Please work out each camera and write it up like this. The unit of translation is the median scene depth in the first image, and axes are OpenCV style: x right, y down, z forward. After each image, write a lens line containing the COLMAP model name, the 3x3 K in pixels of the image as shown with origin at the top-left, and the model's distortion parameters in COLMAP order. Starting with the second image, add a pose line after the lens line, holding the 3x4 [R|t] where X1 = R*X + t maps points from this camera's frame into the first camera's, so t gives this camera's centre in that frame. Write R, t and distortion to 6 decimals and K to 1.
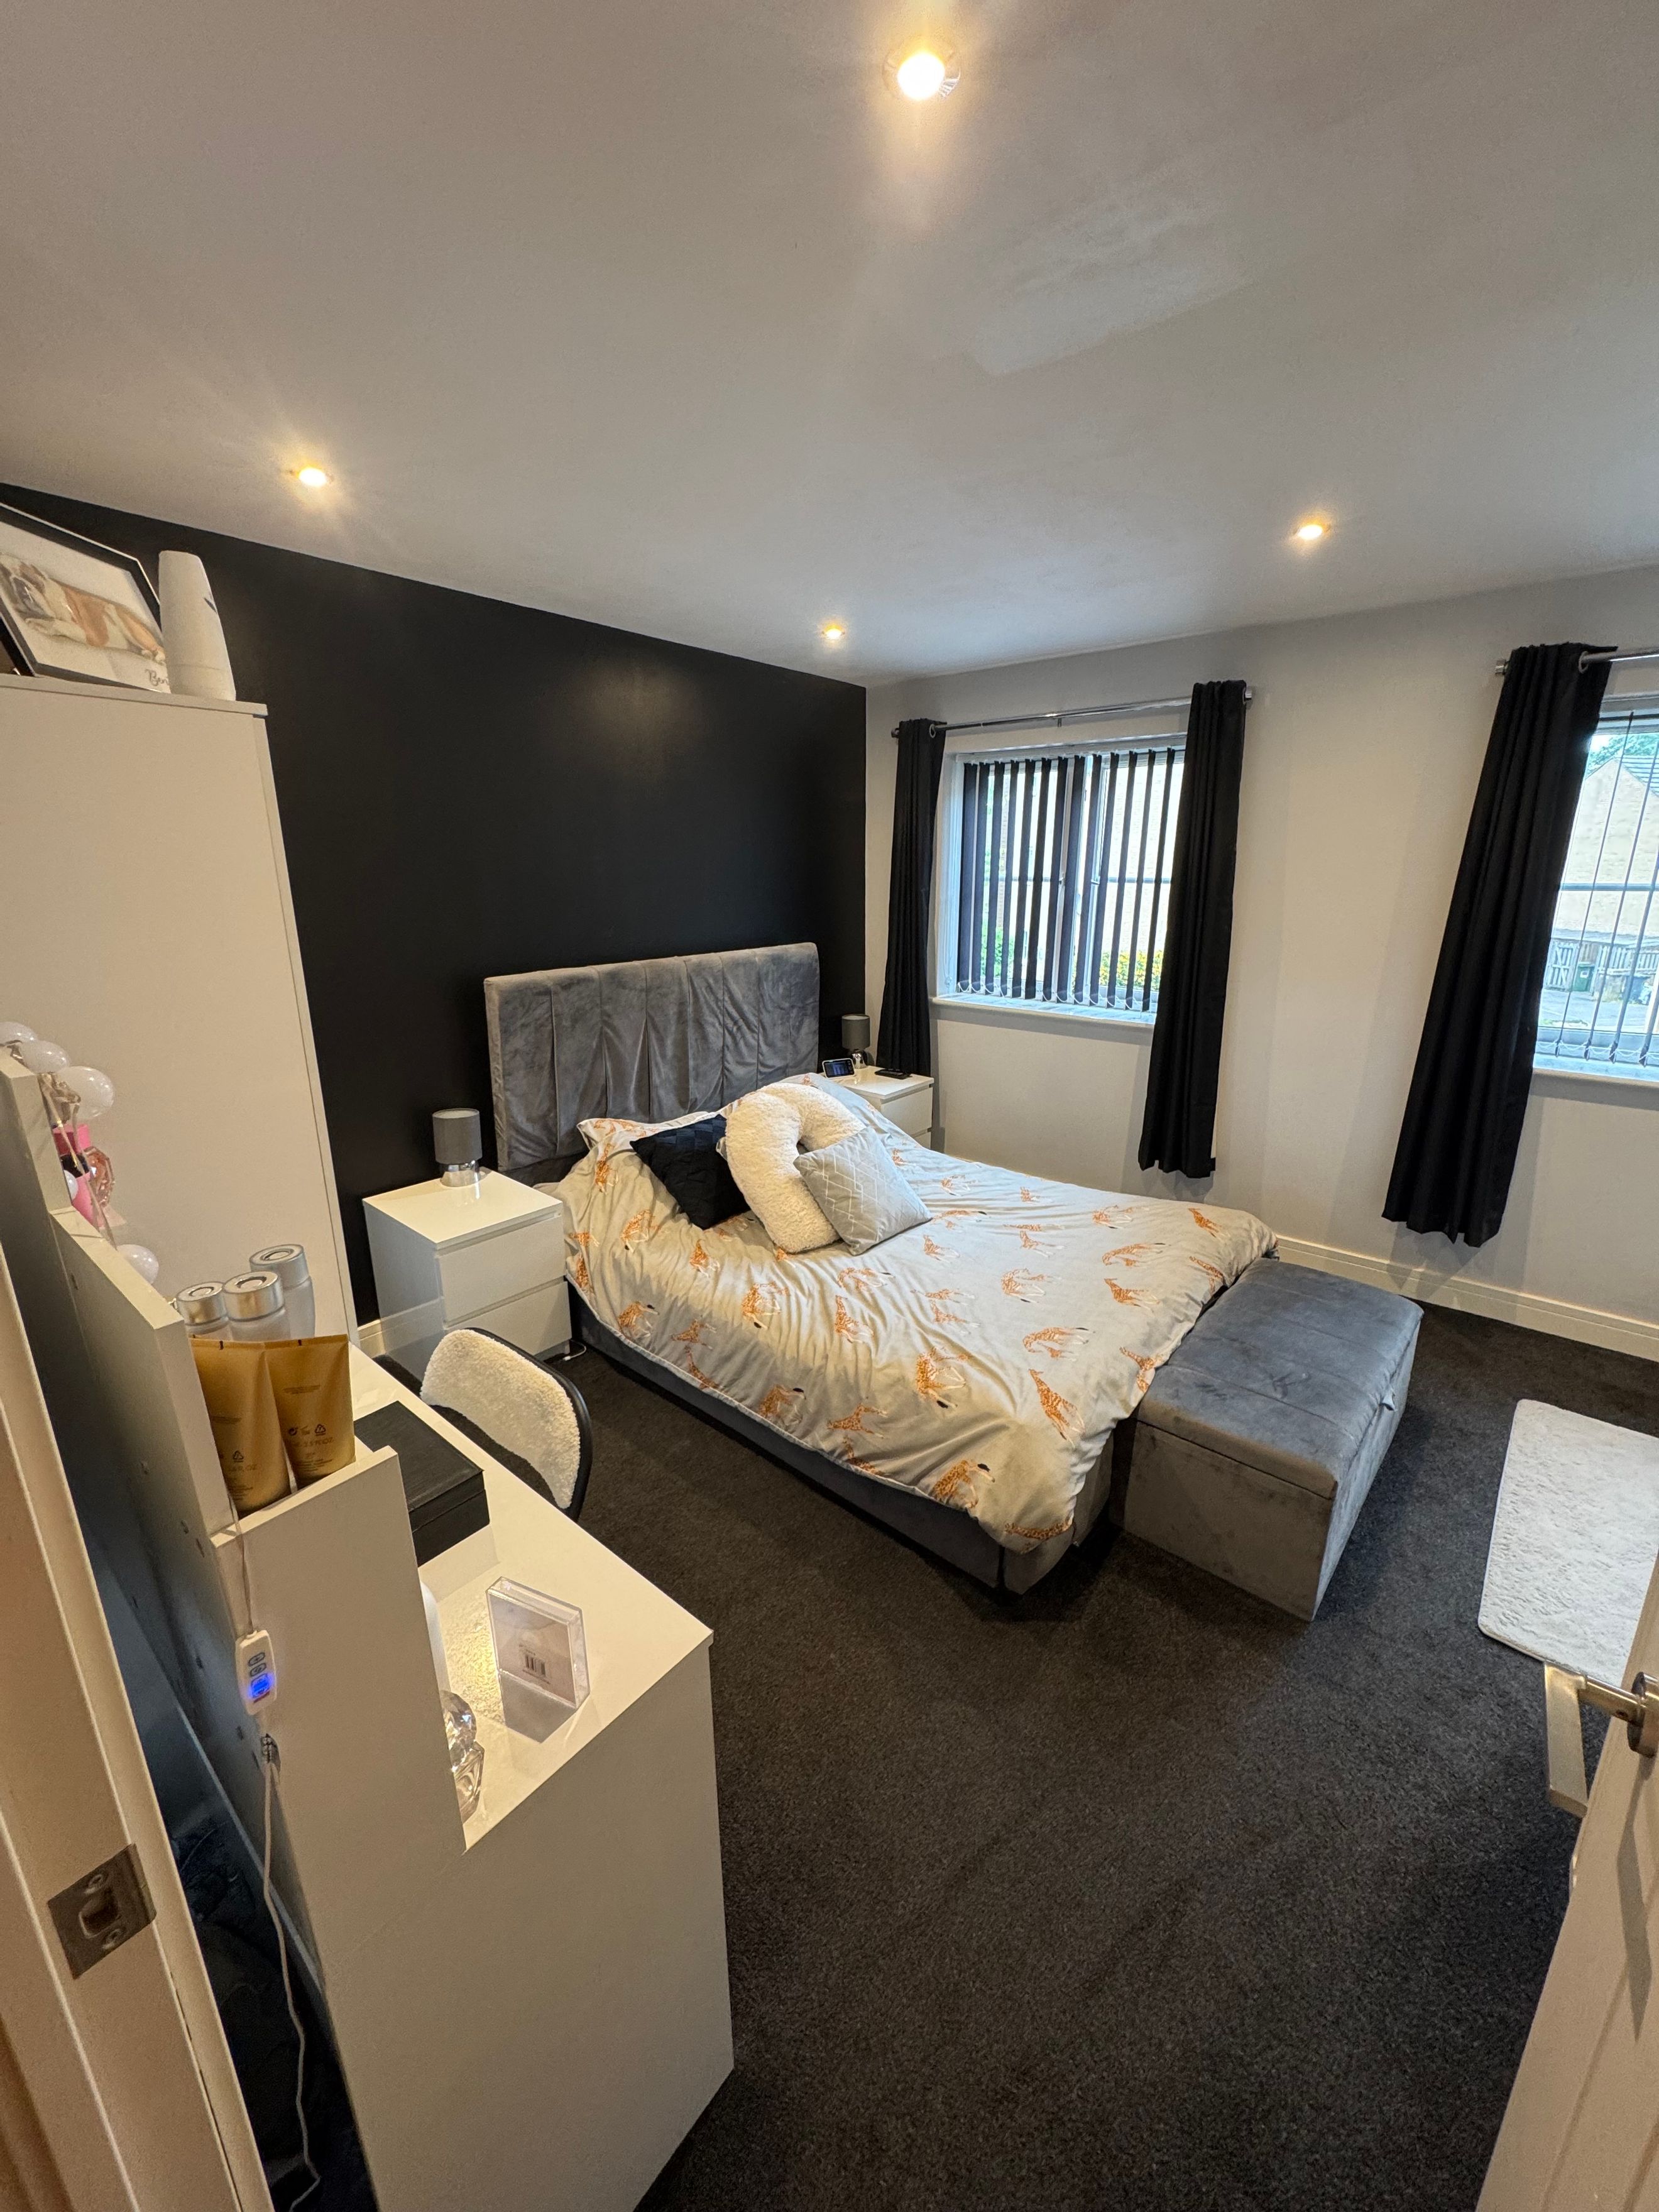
lens RADIAL K [[879.4, 0, 835.7], [0, 879.4, 1106.7], [0, 0, 1]] dist [-0.003740, 0.000538]
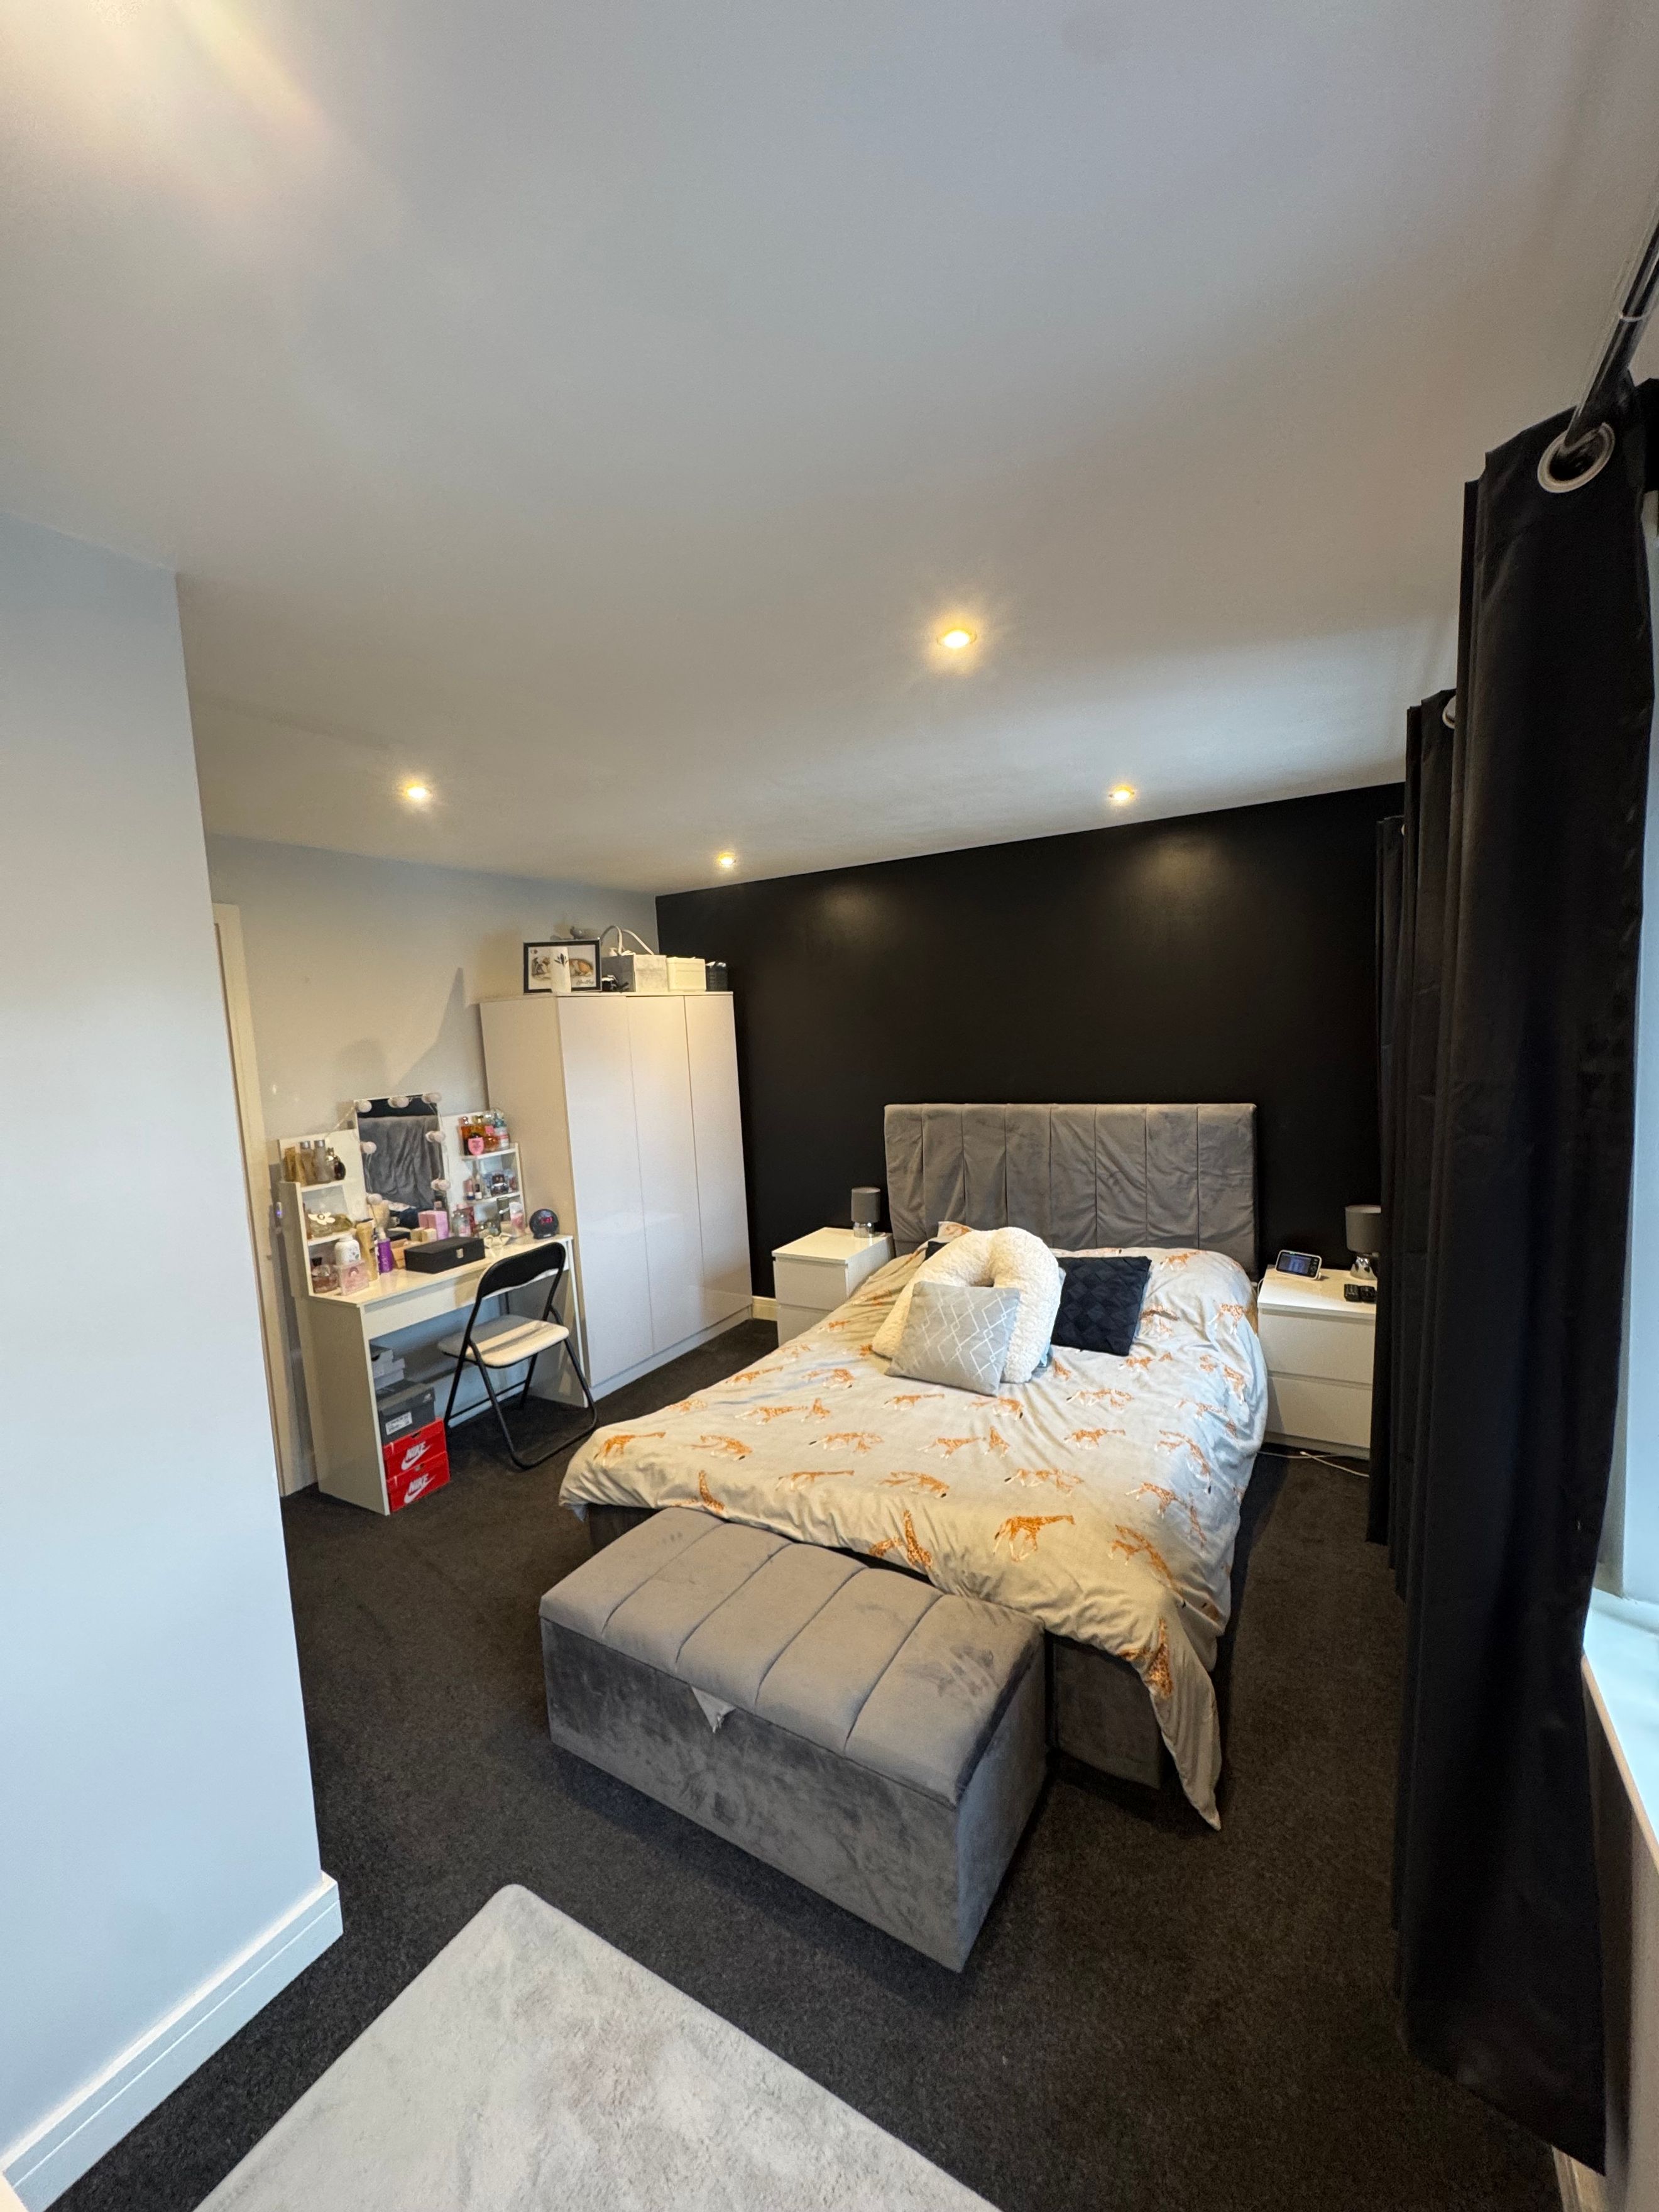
lens RADIAL K [[879.4, 0, 832.7], [0, 879.4, 1119.0], [0, 0, 1]] dist [-0.003740, 0.000538]
pose [[0.158092, 0.092914, -0.983043, 0.903494], [-0.217793, 0.974325, 0.057065, -0.162632], [0.963106, 0.205078, 0.174269, 0.571786]]
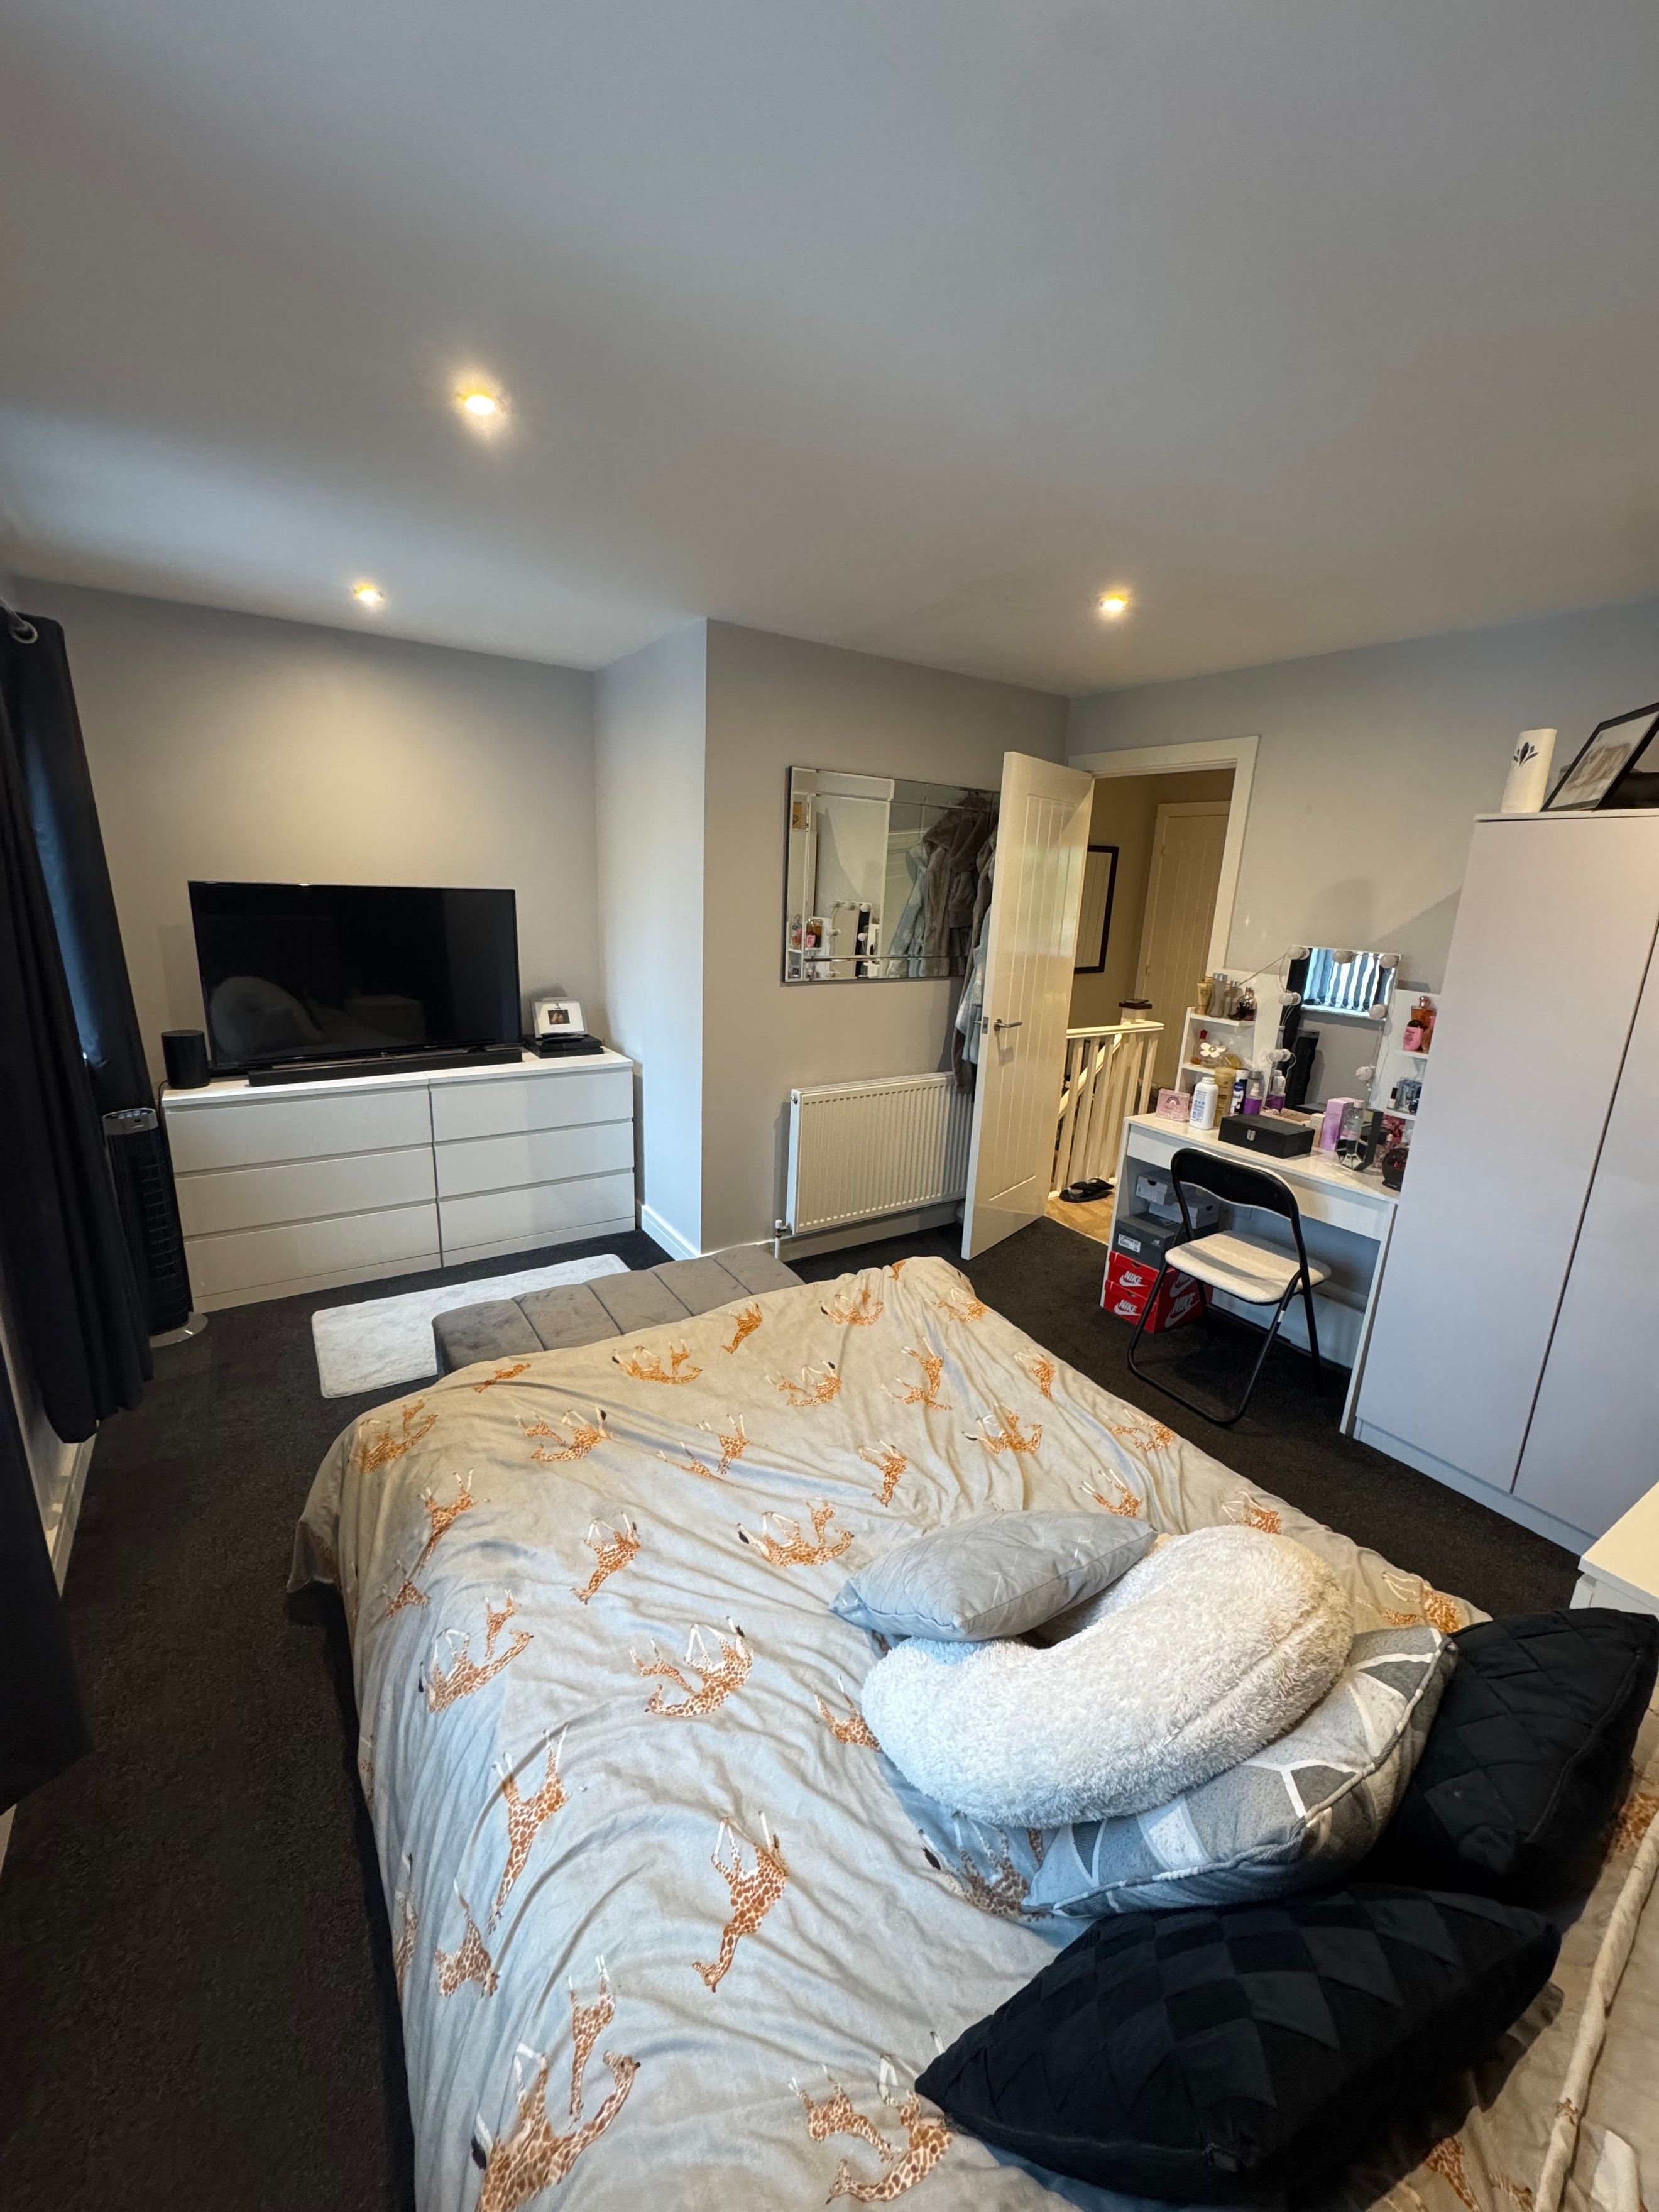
lens RADIAL K [[879.4, 0, 826.0], [0, 879.4, 1104.2], [0, 0, 1]] dist [-0.003740, 0.000538]
pose [[-0.950623, -0.117688, 0.287168, -0.003836], [0.043194, 0.866131, 0.497948, -0.343195], [-0.307327, 0.485765, -0.818280, 1.206014]]
